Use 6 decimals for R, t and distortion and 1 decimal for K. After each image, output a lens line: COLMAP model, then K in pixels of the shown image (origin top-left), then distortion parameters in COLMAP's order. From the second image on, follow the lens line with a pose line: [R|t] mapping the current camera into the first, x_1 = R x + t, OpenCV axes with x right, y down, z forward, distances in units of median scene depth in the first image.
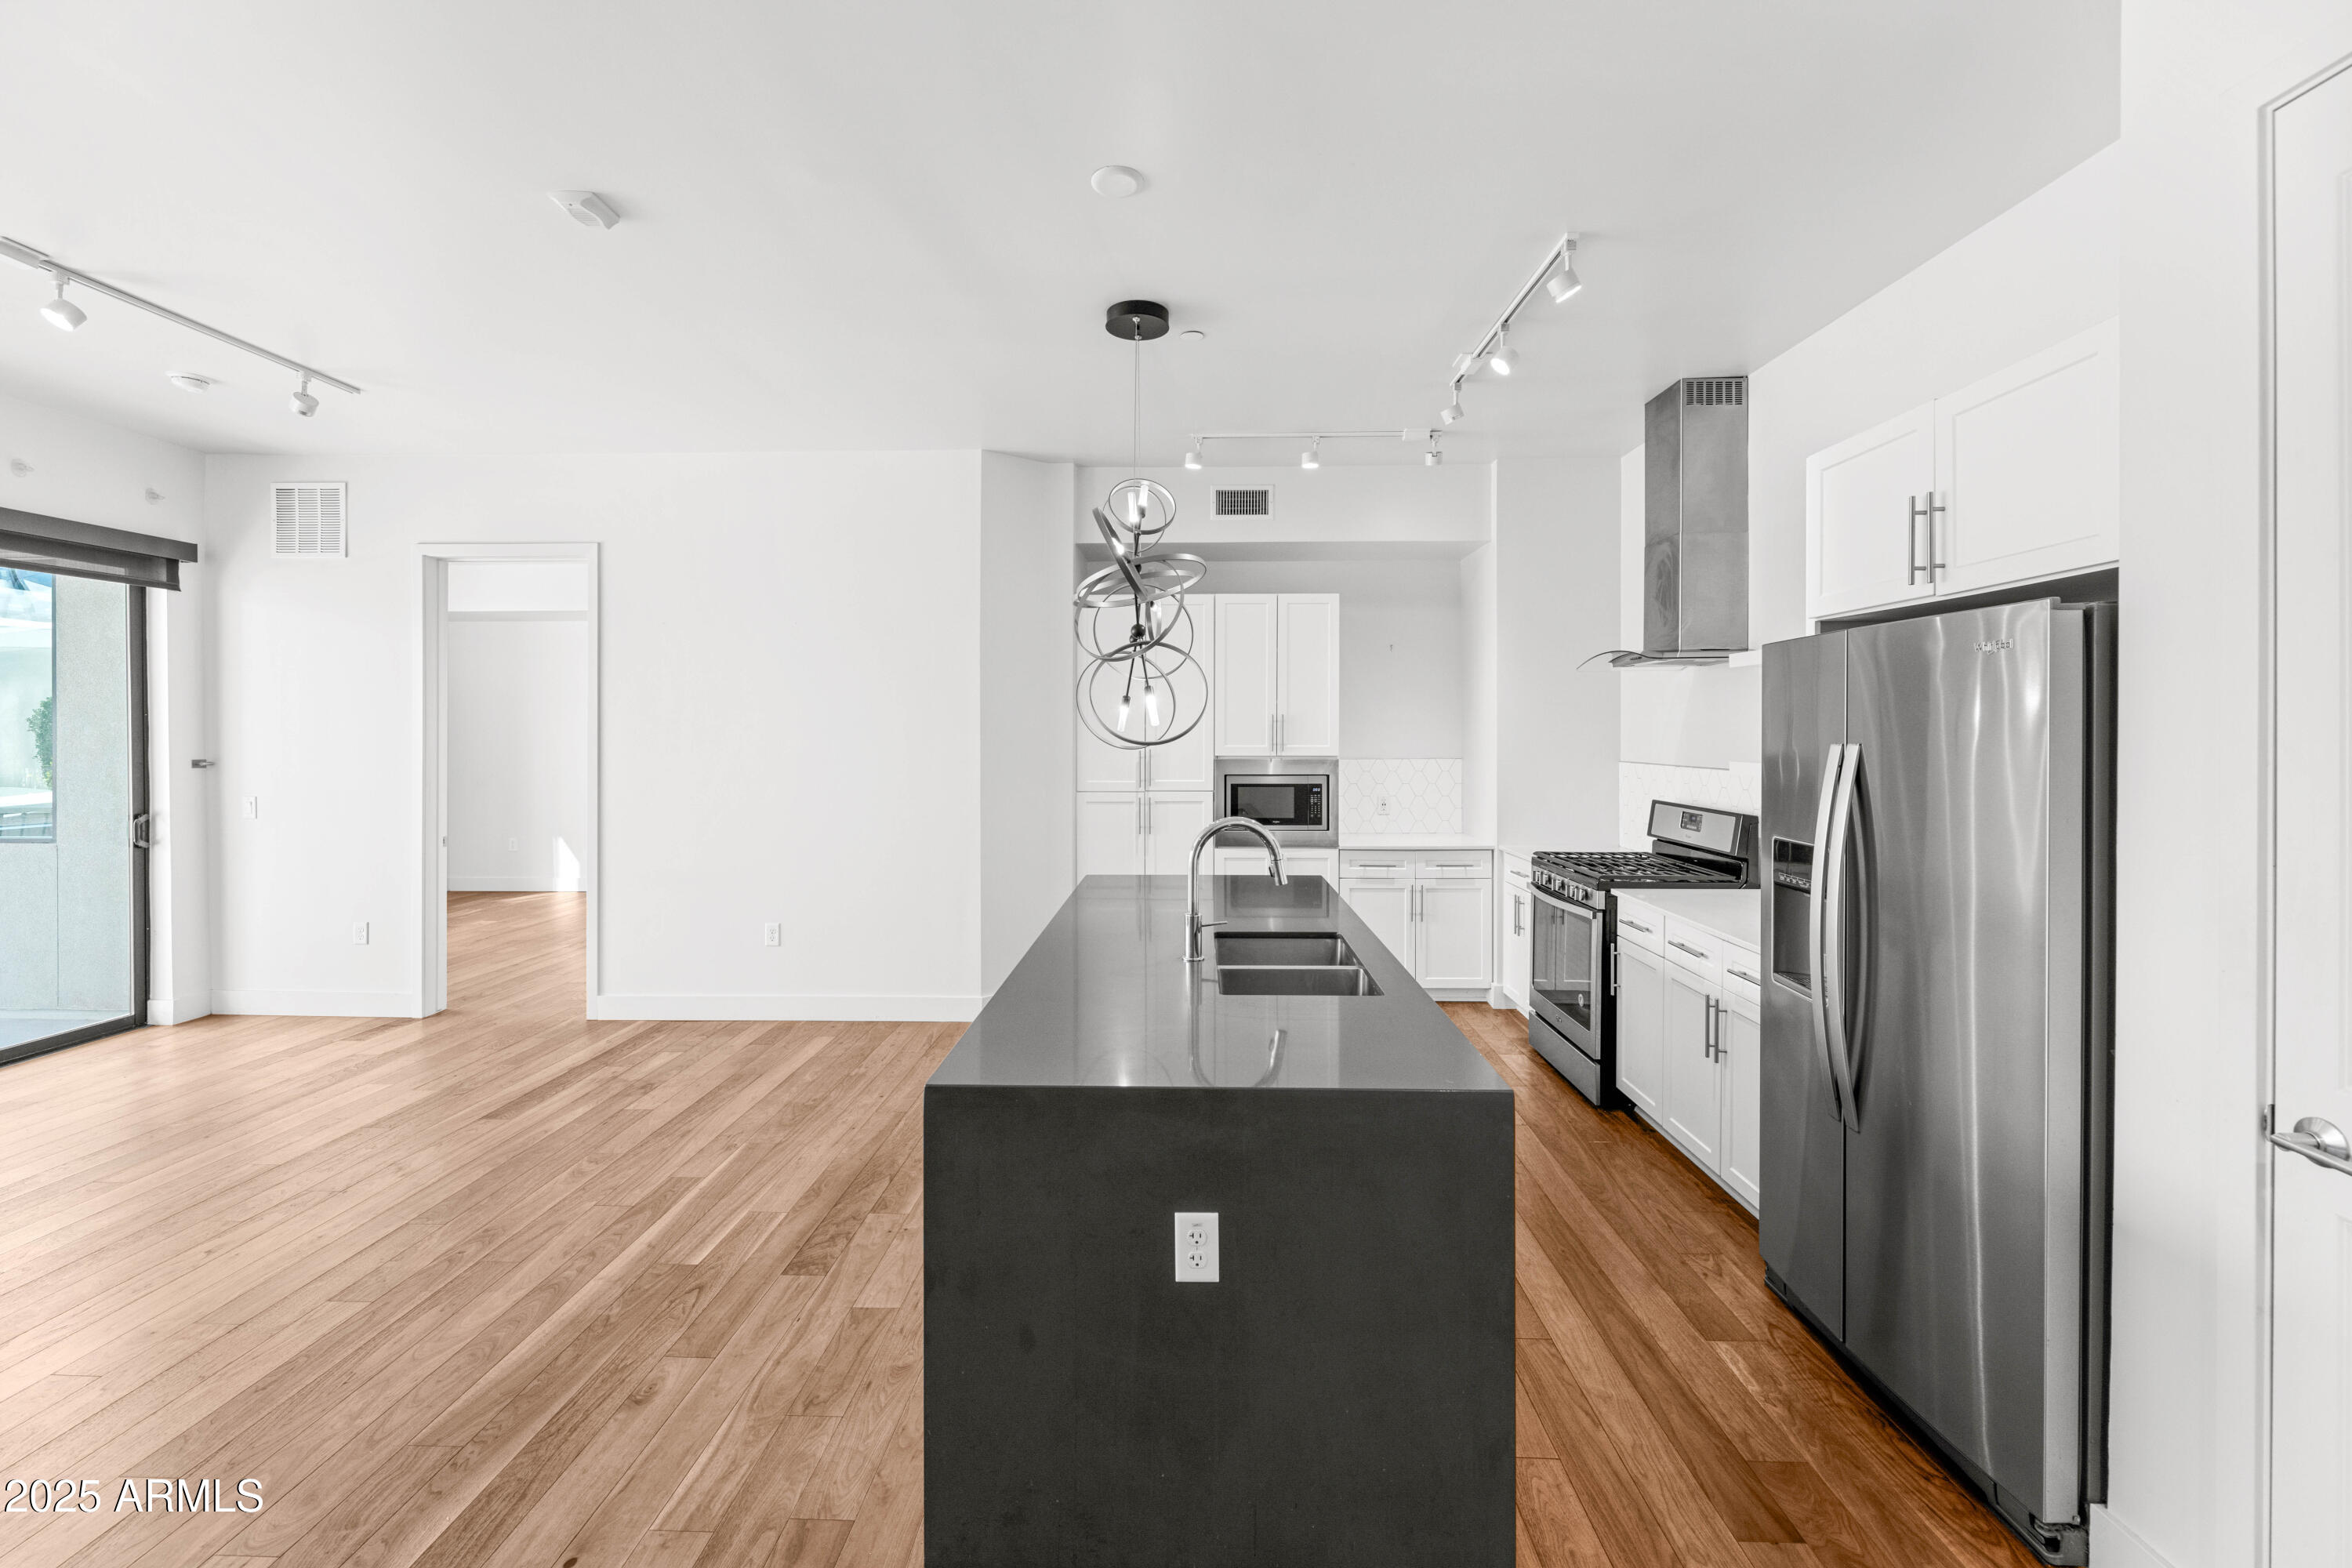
lens RADIAL K [[963.4, 0, 1165.4], [0, 963.4, 740.4], [0, 0, 1]] dist [-0.001690, -0.000186]
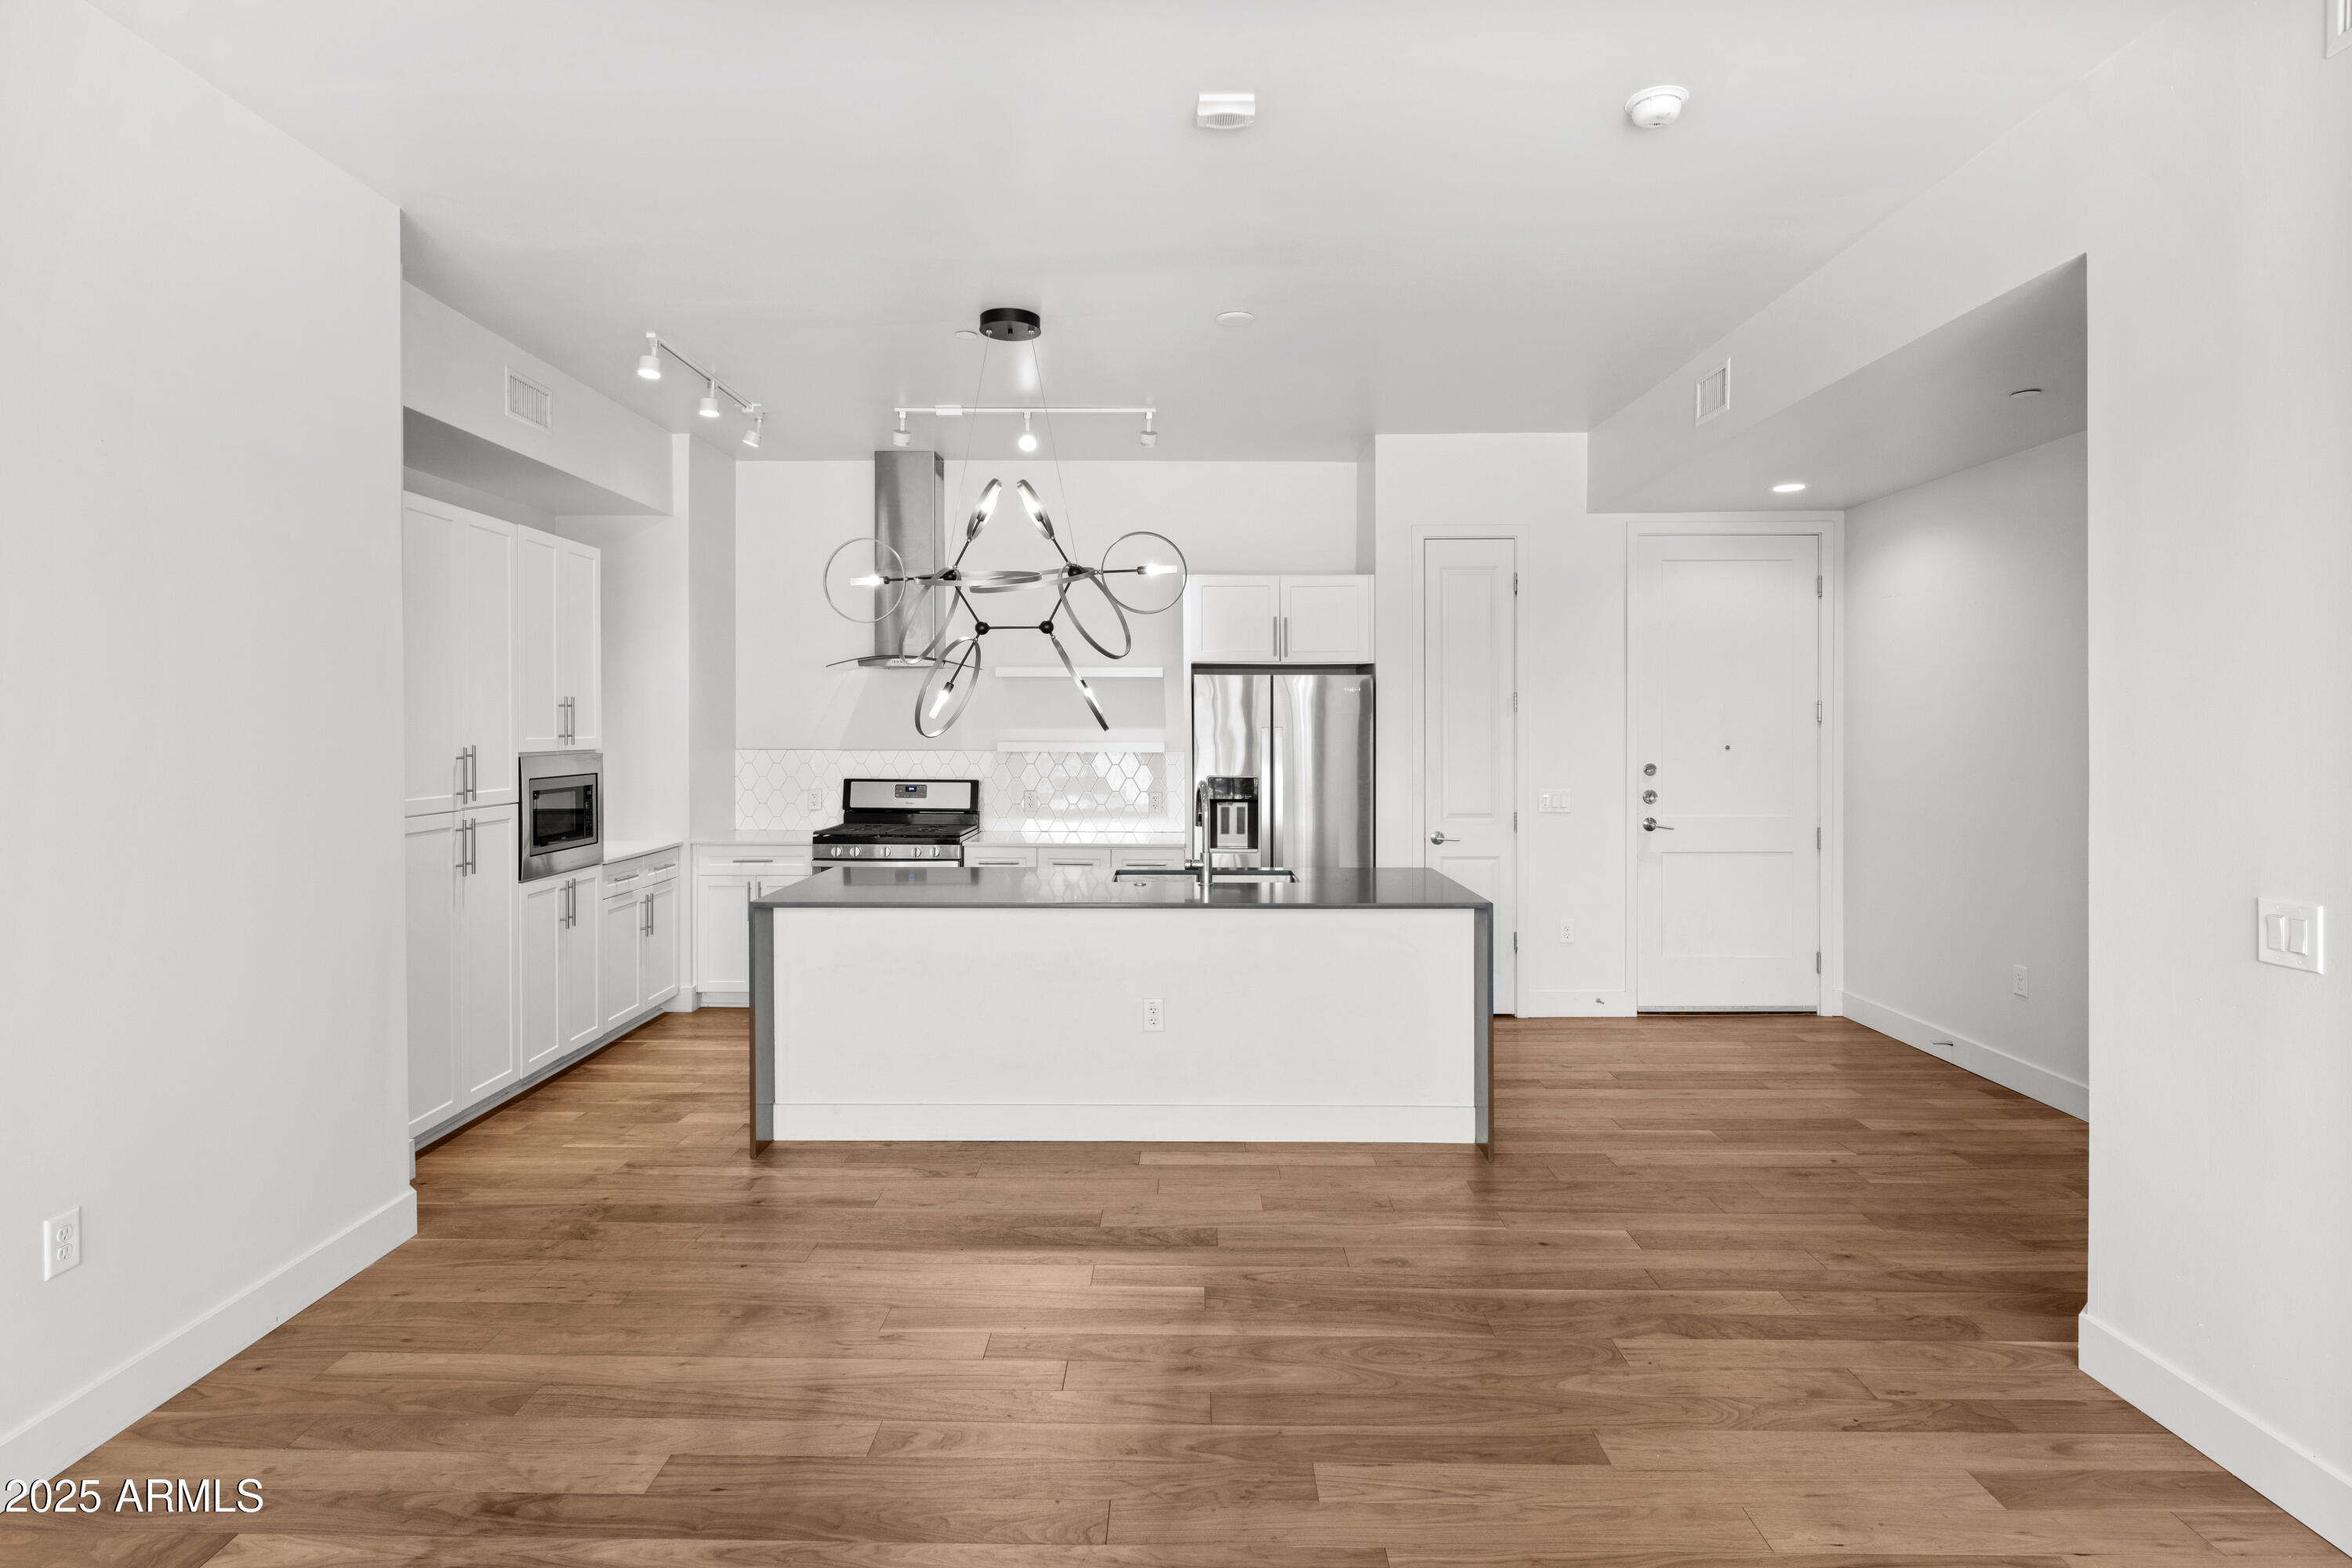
lens RADIAL K [[1222.7, 0, 1165.3], [0, 1222.7, 740.3], [0, 0, 1]] dist [-0.001400, -0.000261]
pose [[-0.020173, -0.012028, 0.999724, -1.140460], [0.006252, 0.999907, 0.012156, -0.001324], [-0.999777, 0.006496, -0.020096, 0.723822]]
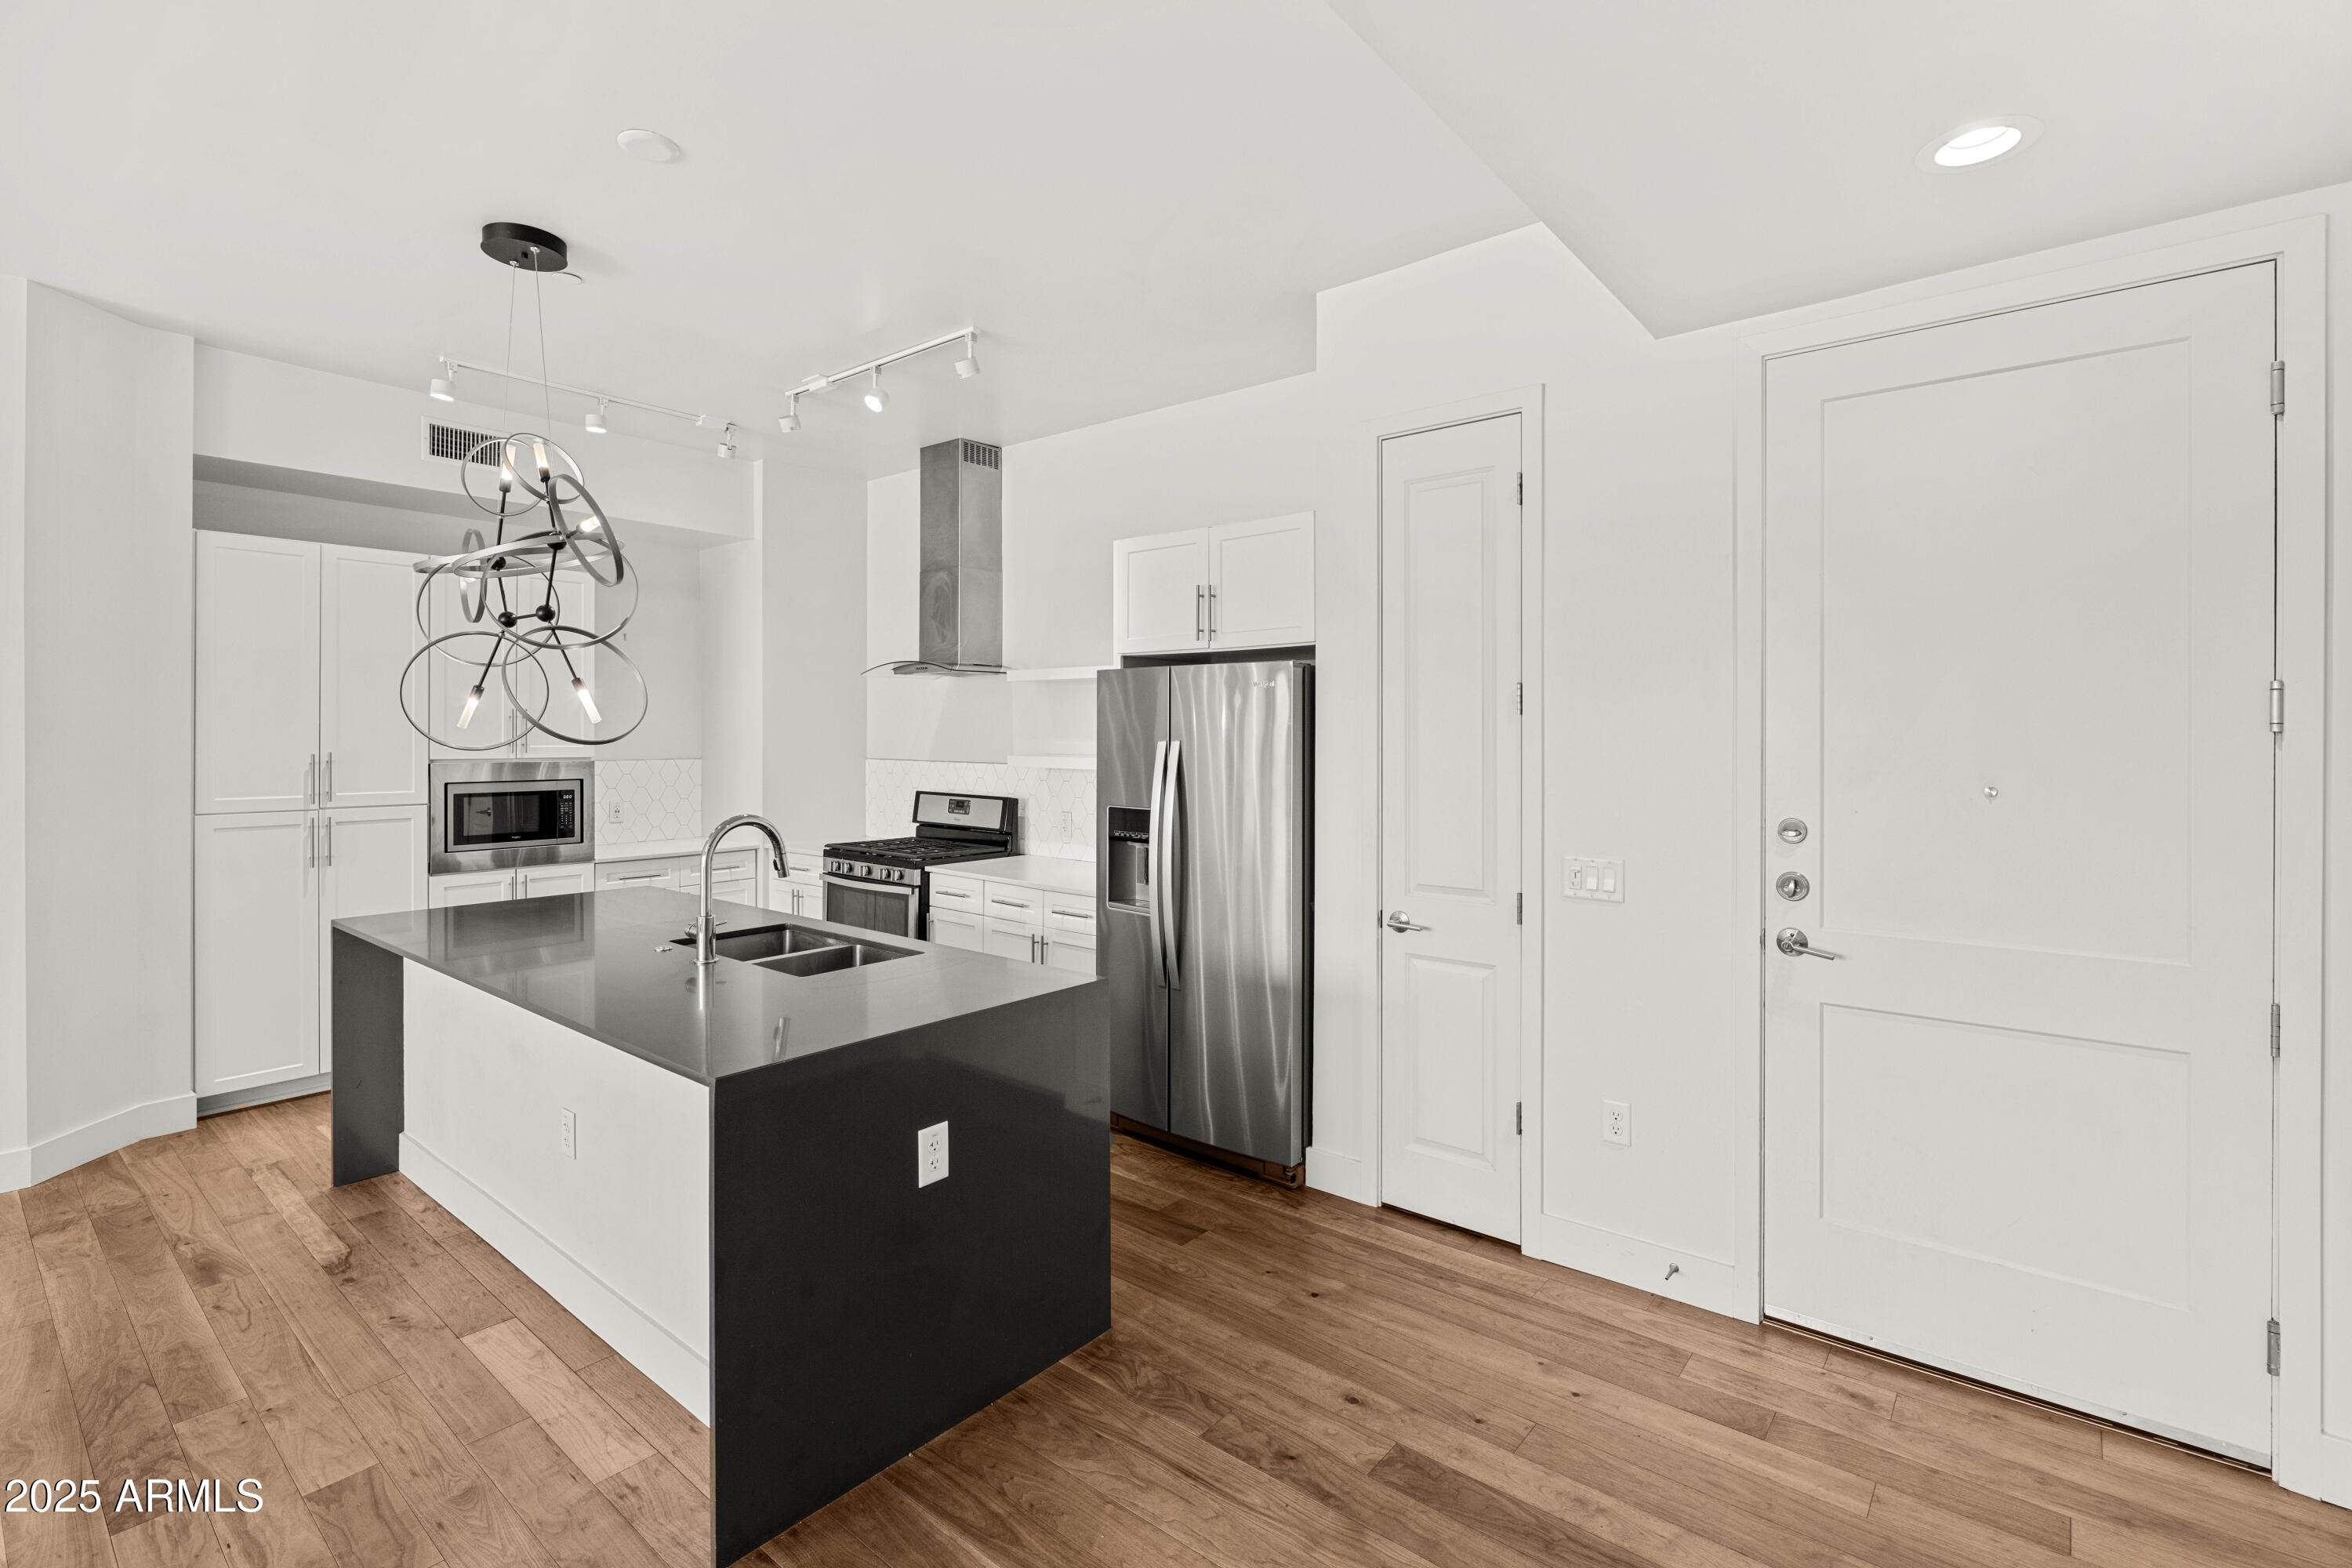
lens RADIAL K [[1070.0, 0, 1175.5], [0, 1070.0, 741.6], [0, 0, 1]] dist [0.001113, 0.000126]
pose [[0.611724, -0.002869, 0.791066, -0.358830], [0.002130, 0.999996, 0.001980, 0.001054], [-0.791069, 0.000474, 0.611727, -0.029849]]
